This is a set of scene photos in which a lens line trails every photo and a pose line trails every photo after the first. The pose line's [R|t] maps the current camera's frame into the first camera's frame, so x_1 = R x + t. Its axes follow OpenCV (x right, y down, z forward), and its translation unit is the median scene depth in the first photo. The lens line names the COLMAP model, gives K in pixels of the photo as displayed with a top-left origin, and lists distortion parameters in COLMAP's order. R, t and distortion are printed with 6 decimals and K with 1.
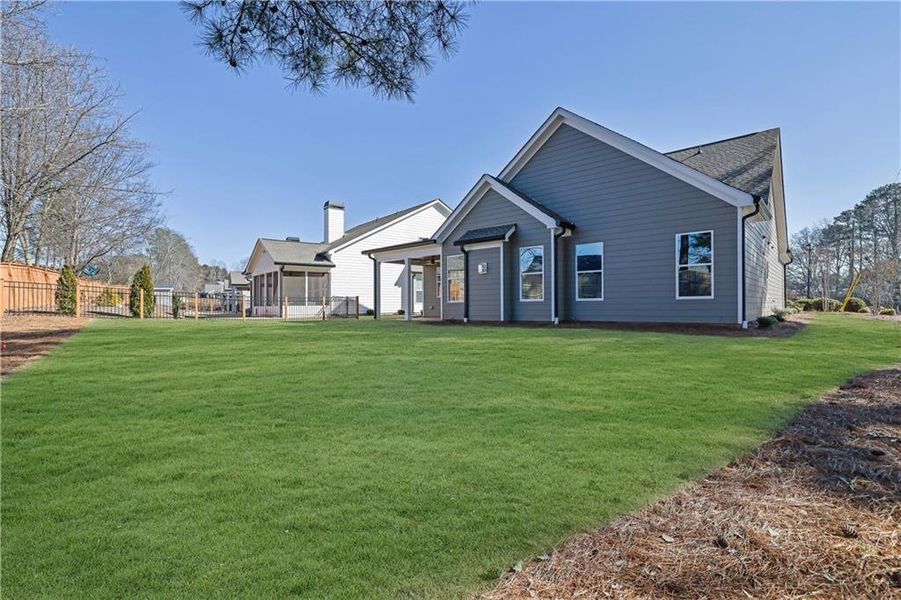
lens RADIAL K [[426.9, 0, 450.5], [0, 426.9, 300.0], [0, 0, 1]] dist [0.000192, 0.000057]
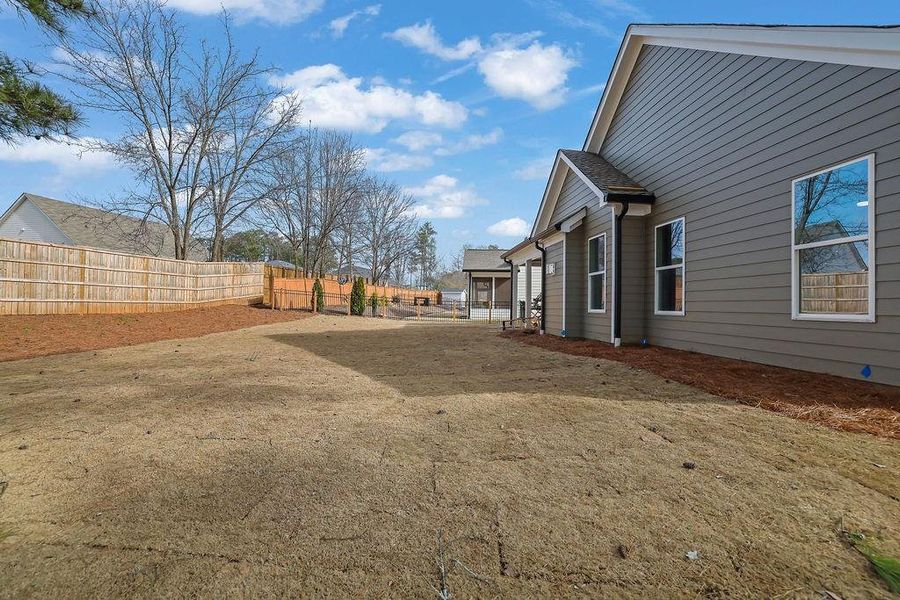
lens RADIAL K [[388.6, 0, 450.0], [0, 388.6, 300.0], [0, 0, 1]] dist [-0.002819, 0.000056]
pose [[0.722868, -0.001371, -0.690985, 0.427117], [0.003509, 0.999992, 0.001686, -0.018542], [0.690977, -0.003643, 0.722867, 0.331415]]
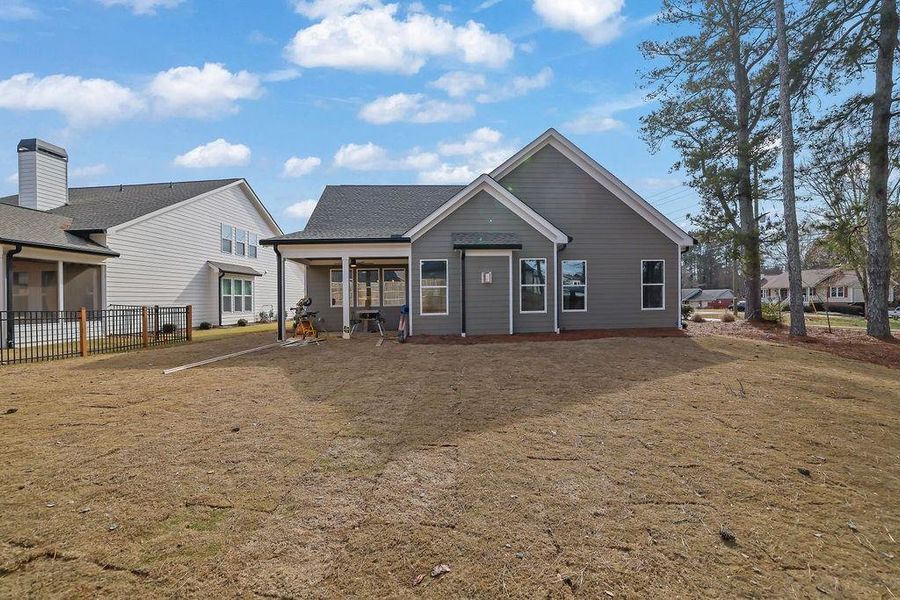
lens RADIAL K [[394.3, 0, 446.6], [0, 394.3, 307.2], [0, 0, 1]] dist [-0.000210, 0.000225]
pose [[0.698407, -0.009662, 0.715635, -0.568490], [0.001617, 0.999928, 0.011922, -0.020342], [-0.715699, -0.007169, 0.698372, 0.458085]]
